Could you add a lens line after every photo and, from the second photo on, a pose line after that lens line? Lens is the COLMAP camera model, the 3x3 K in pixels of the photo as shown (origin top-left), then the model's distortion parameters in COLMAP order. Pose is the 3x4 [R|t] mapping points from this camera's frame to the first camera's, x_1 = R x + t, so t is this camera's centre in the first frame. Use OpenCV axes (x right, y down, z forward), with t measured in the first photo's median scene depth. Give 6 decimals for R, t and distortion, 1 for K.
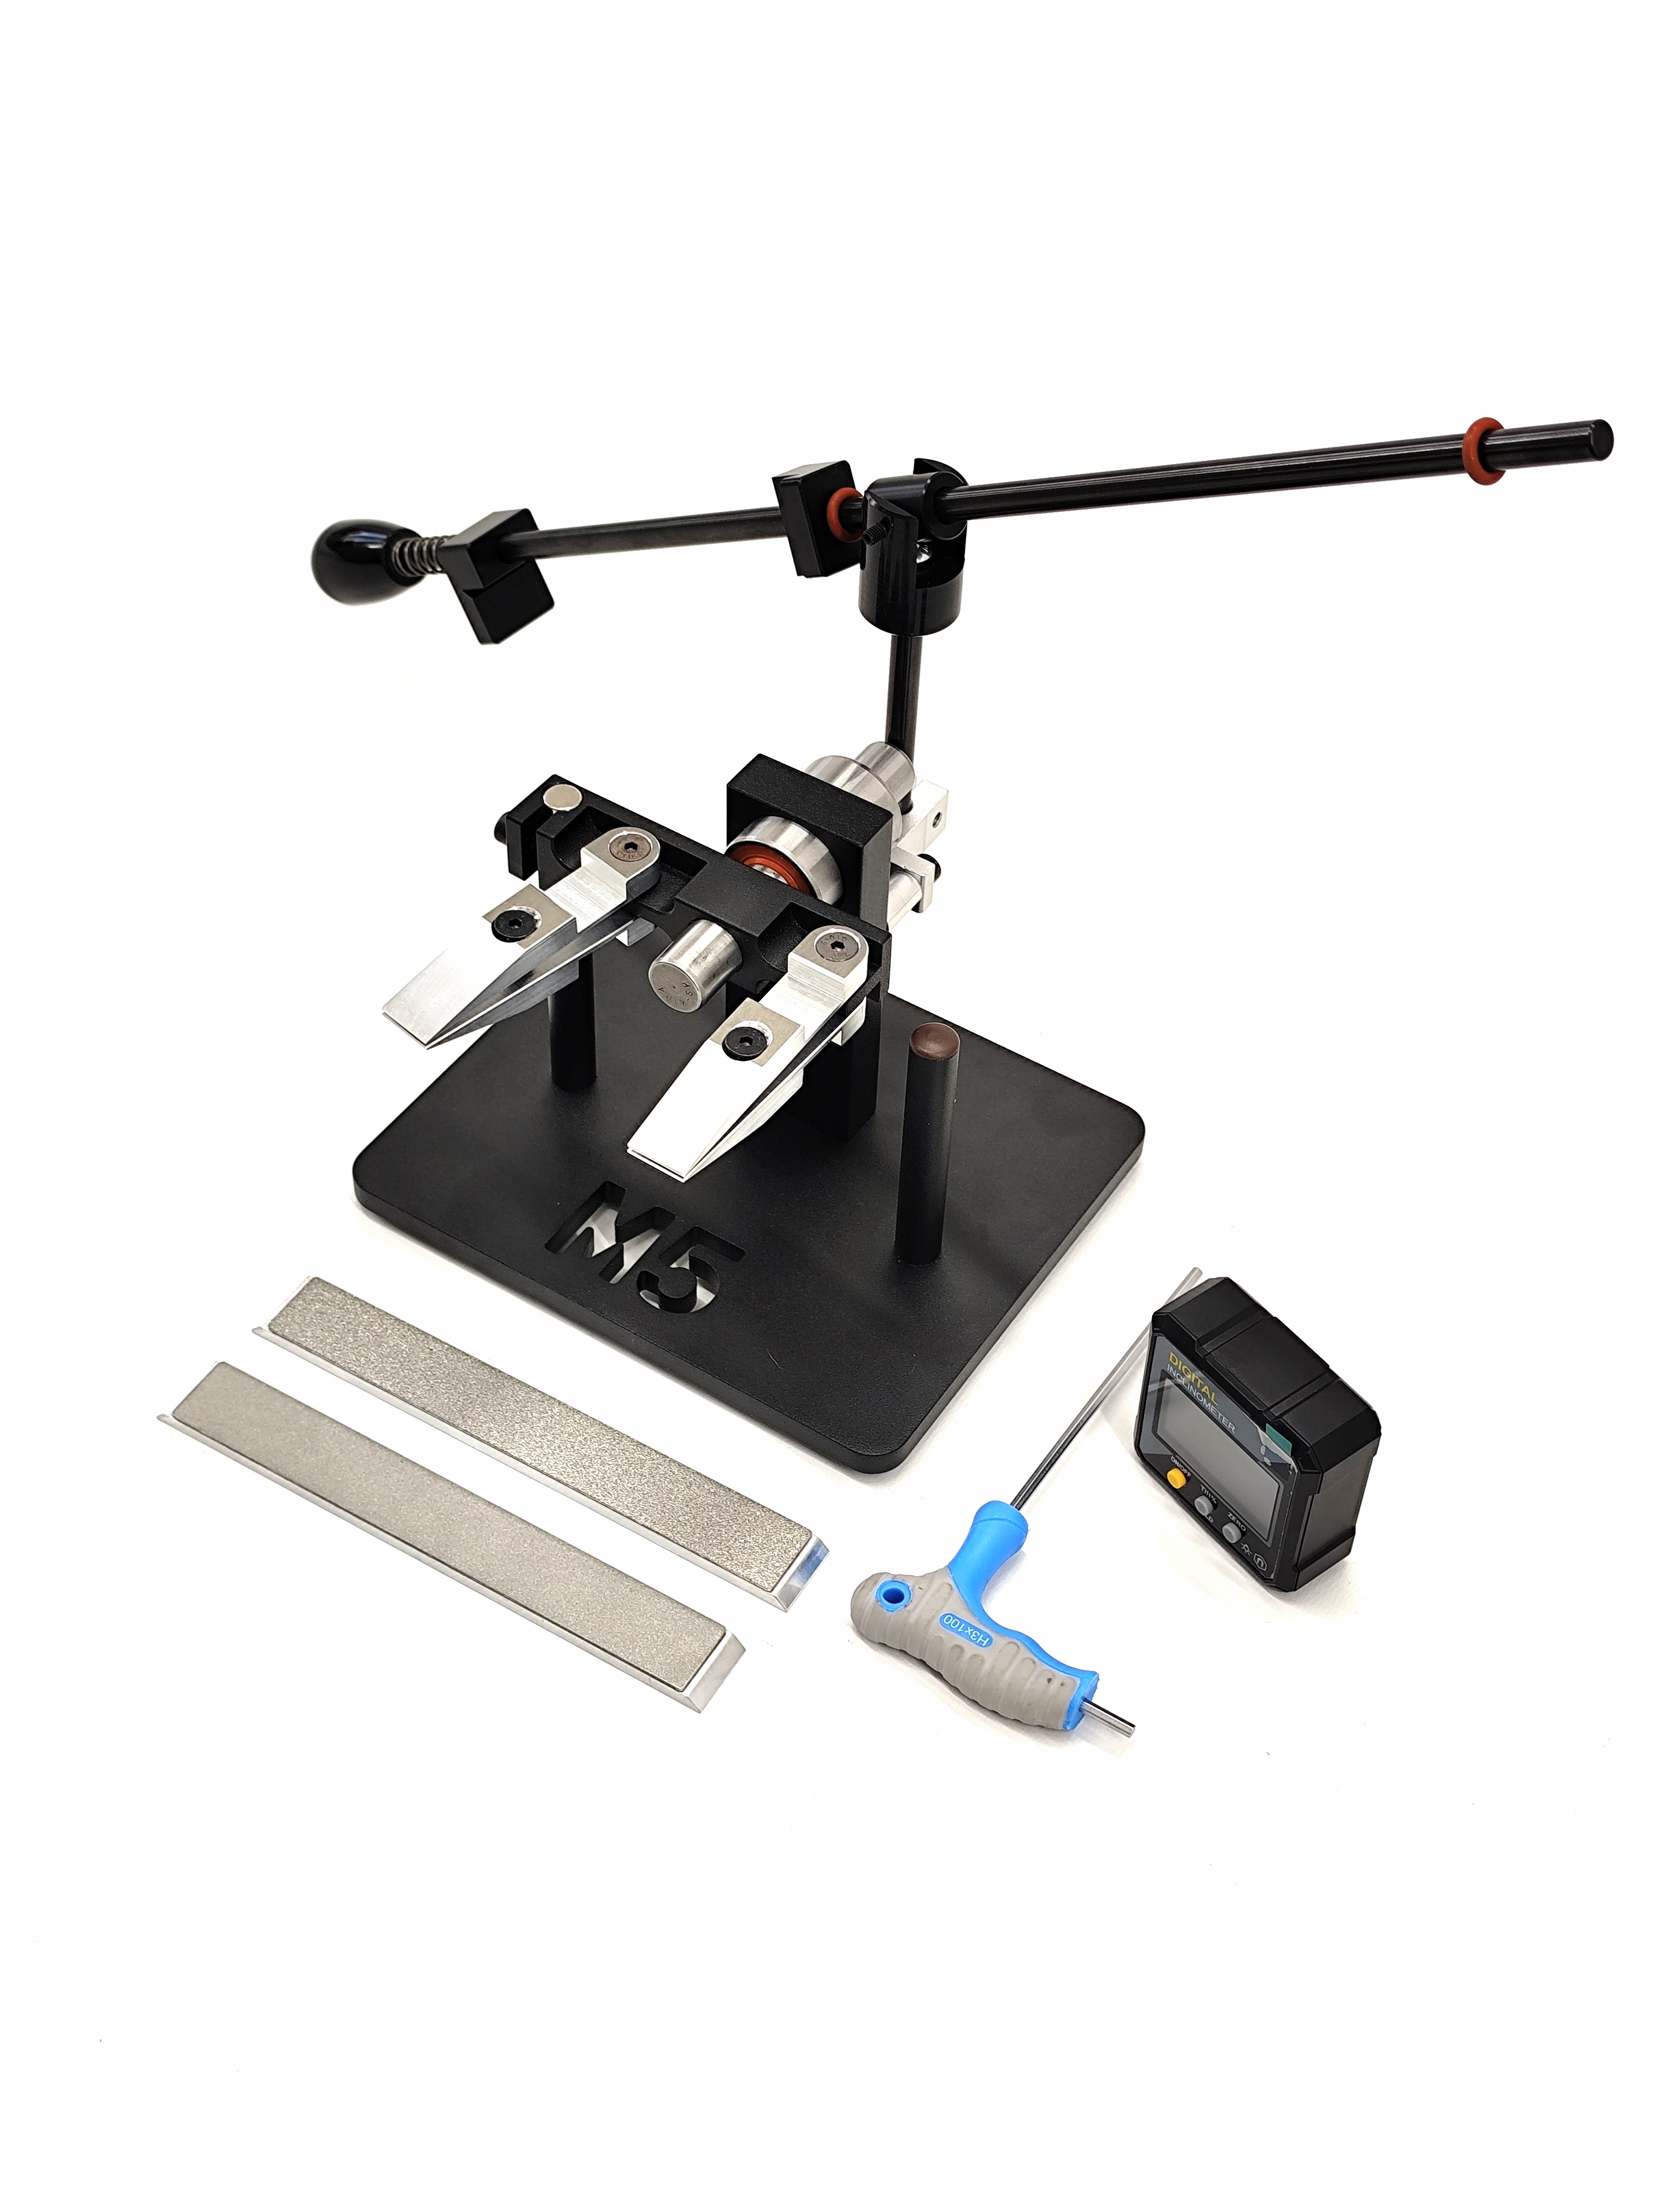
lens RADIAL K [[2950.3, 0, 829.5], [0, 2950.3, 1106.0], [0, 0, 1]] dist [0.017822, 0.003921]
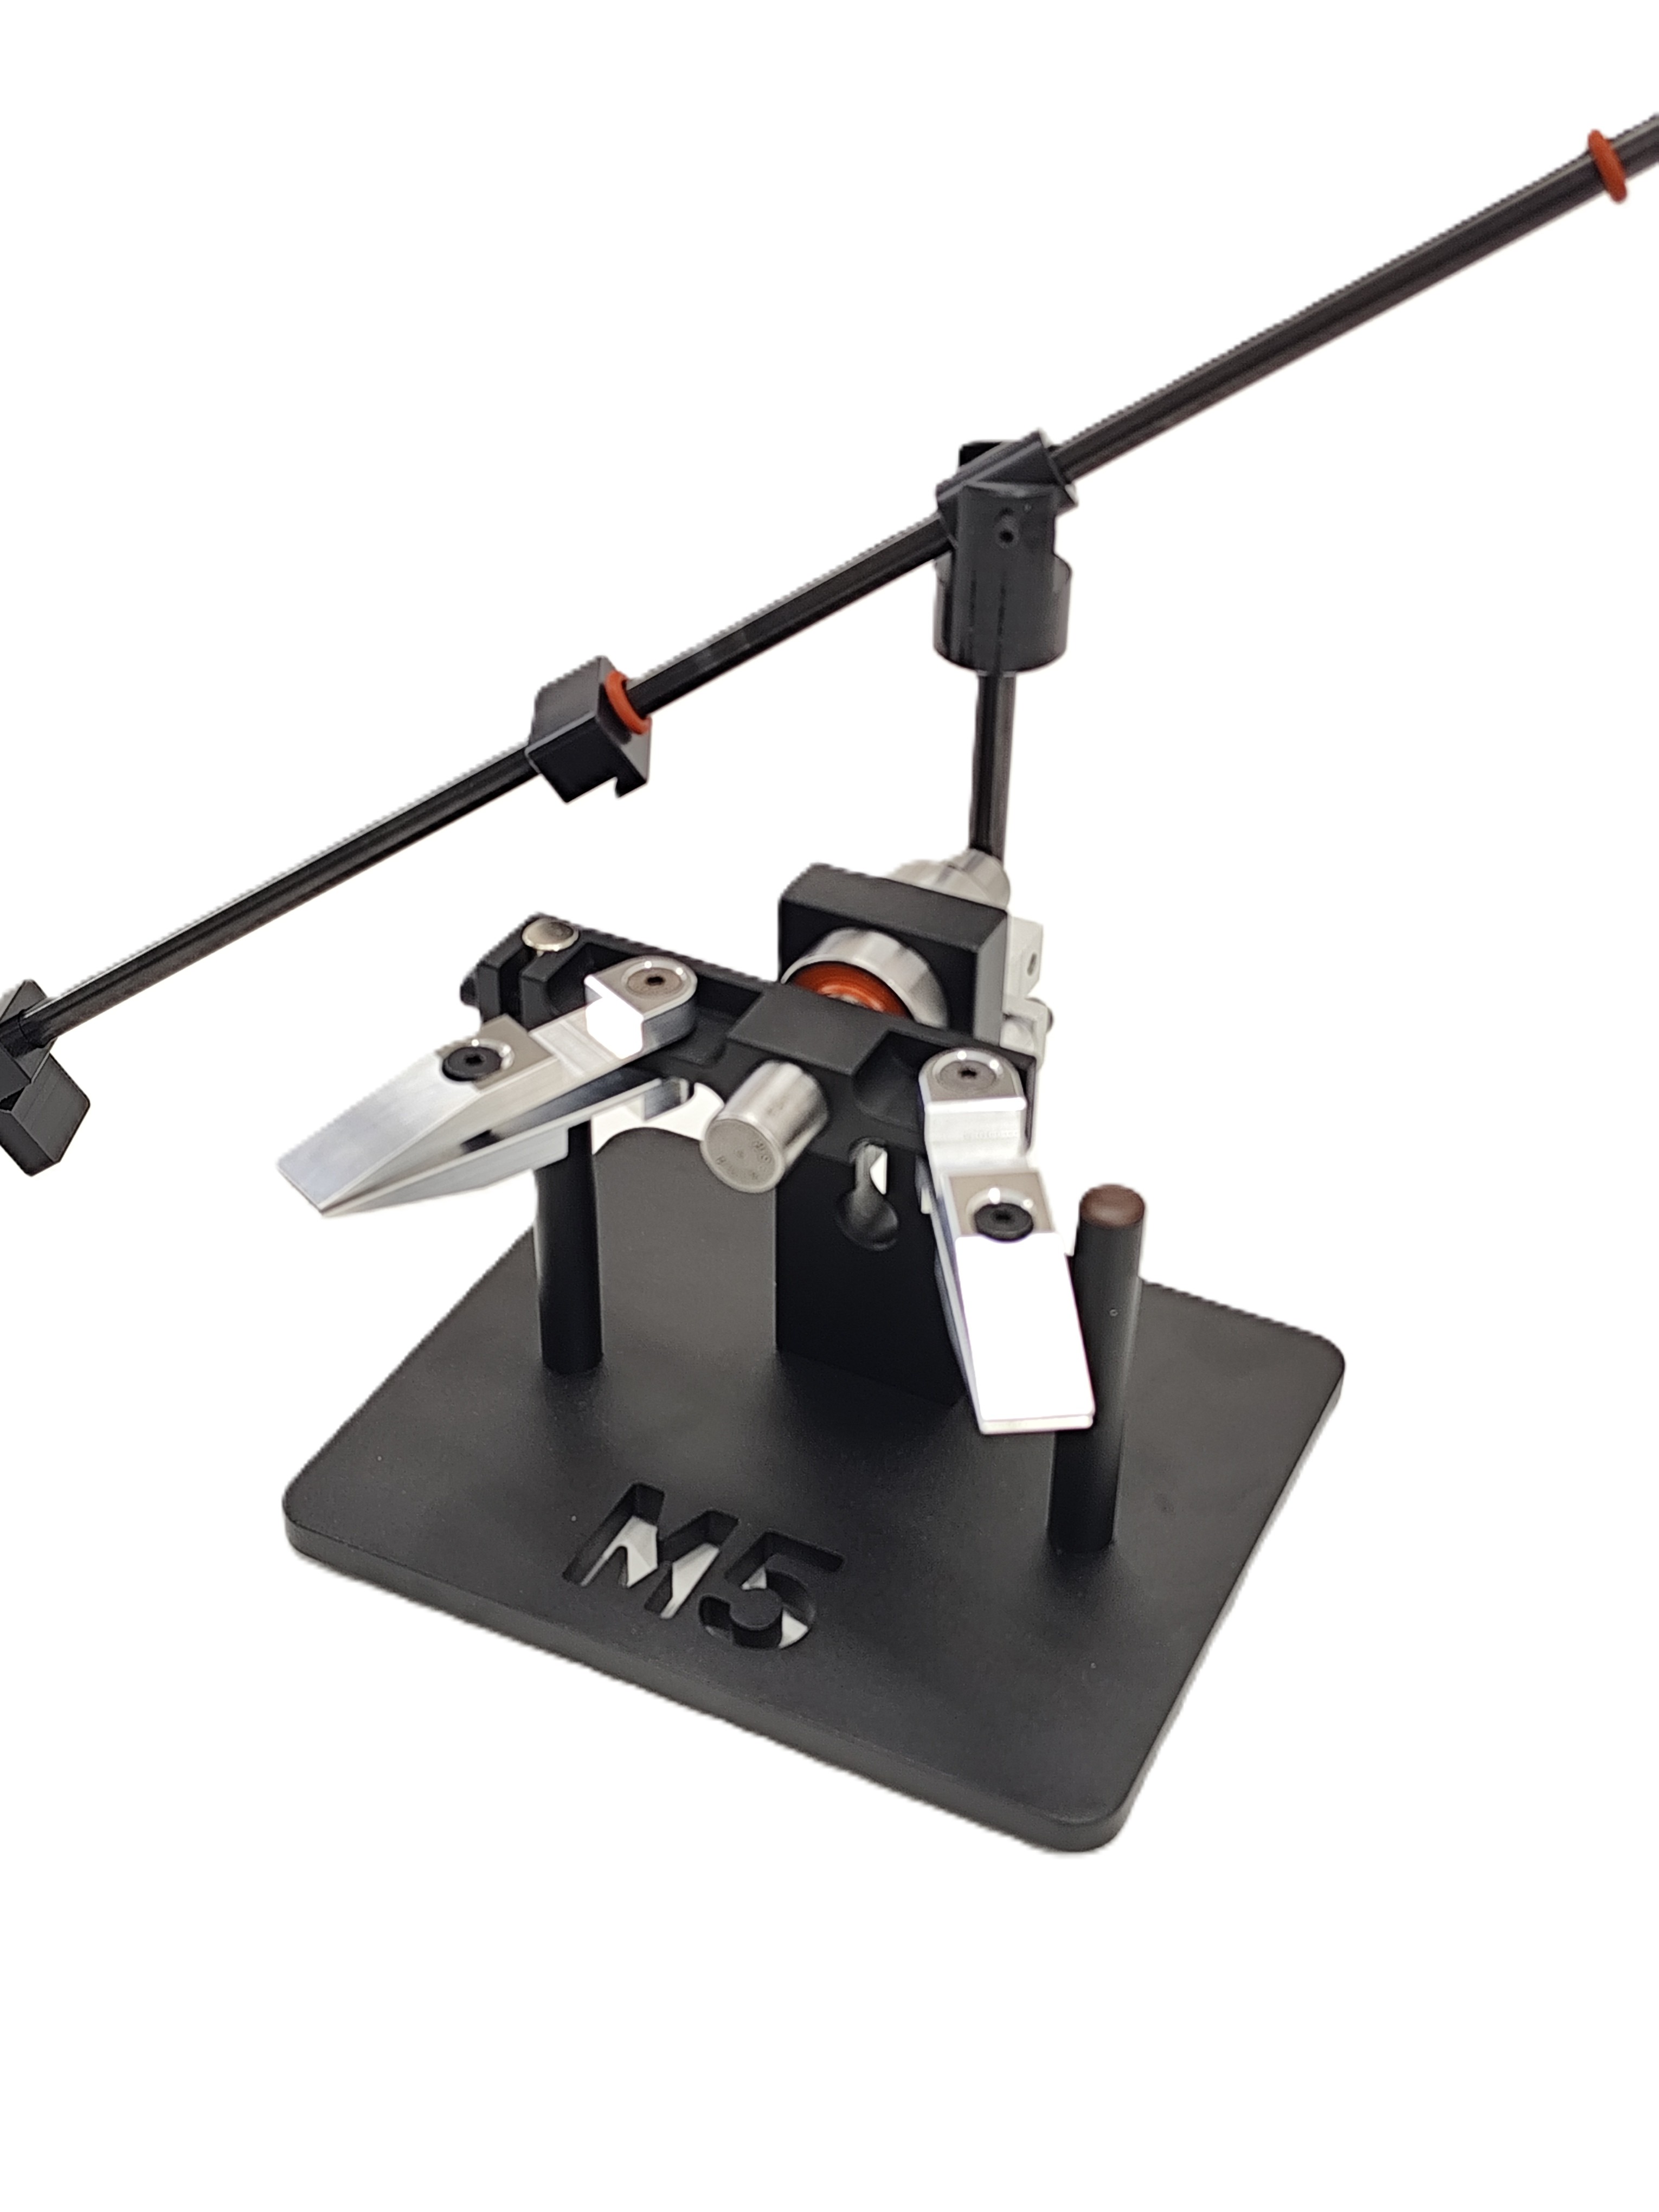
lens RADIAL K [[2686.8, 0, 829.5], [0, 2686.8, 1106.0], [0, 0, 1]] dist [0.092381, 0.001784]
pose [[0.994019, -0.084718, 0.068909, -0.071730], [0.095627, 0.979983, -0.174610, 0.059222], [-0.052737, 0.180155, 0.982223, 0.358533]]
